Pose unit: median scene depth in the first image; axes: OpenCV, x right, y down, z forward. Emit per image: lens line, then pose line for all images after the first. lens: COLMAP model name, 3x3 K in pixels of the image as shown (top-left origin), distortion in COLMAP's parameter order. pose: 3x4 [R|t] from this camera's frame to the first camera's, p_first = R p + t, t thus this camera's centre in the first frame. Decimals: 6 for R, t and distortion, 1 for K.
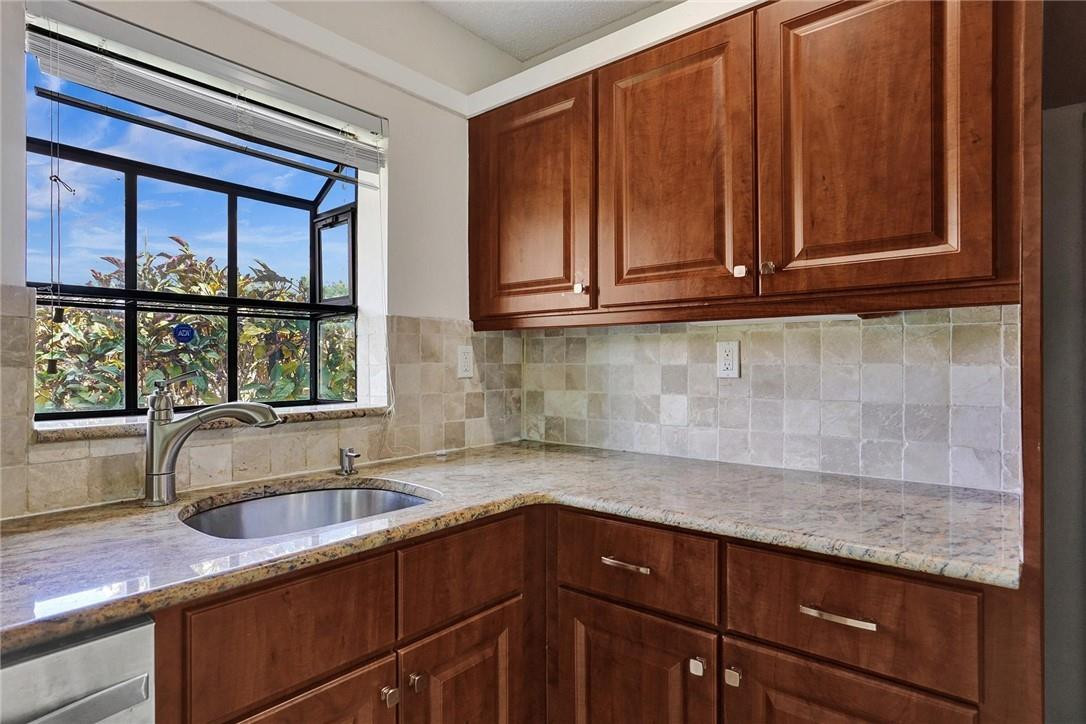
lens RADIAL K [[588.2, 0, 543.4], [0, 588.2, 366.9], [0, 0, 1]] dist [-0.001709, 0.004764]
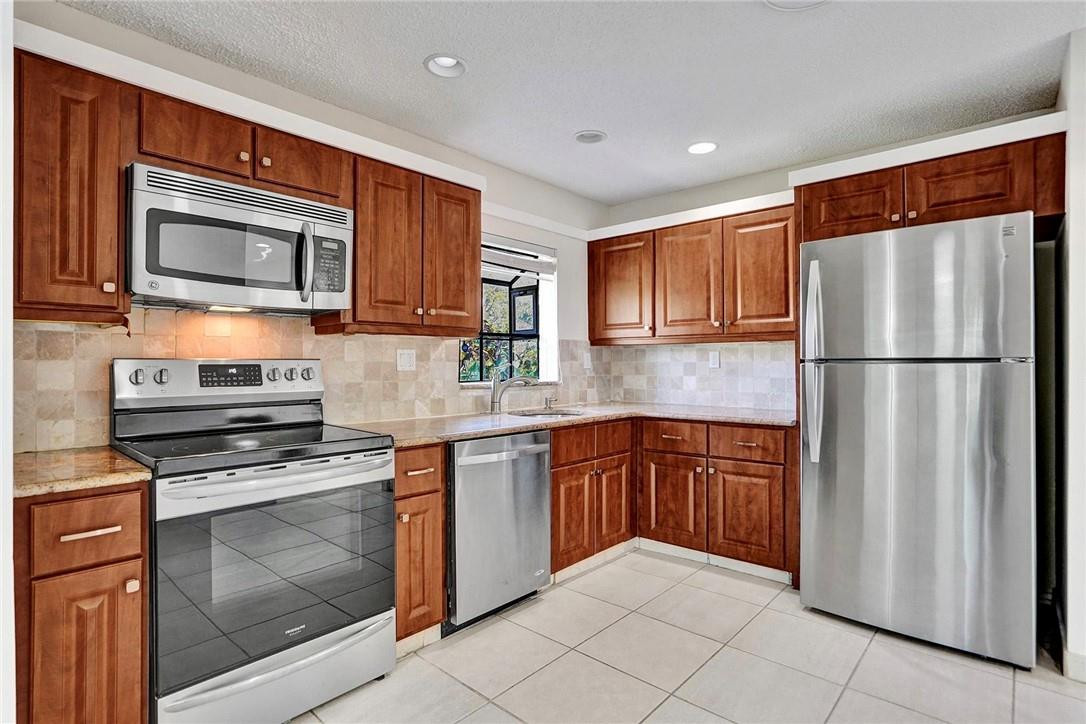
lens RADIAL K [[559.0, 0, 538.6], [0, 559.0, 362.0], [0, 0, 1]] dist [-0.017452, 0.000234]
pose [[0.999231, -0.000144, -0.039197, -0.283188], [-0.000234, 0.999954, -0.009631, 0.017938], [0.039197, 0.009633, 0.999185, -1.202232]]
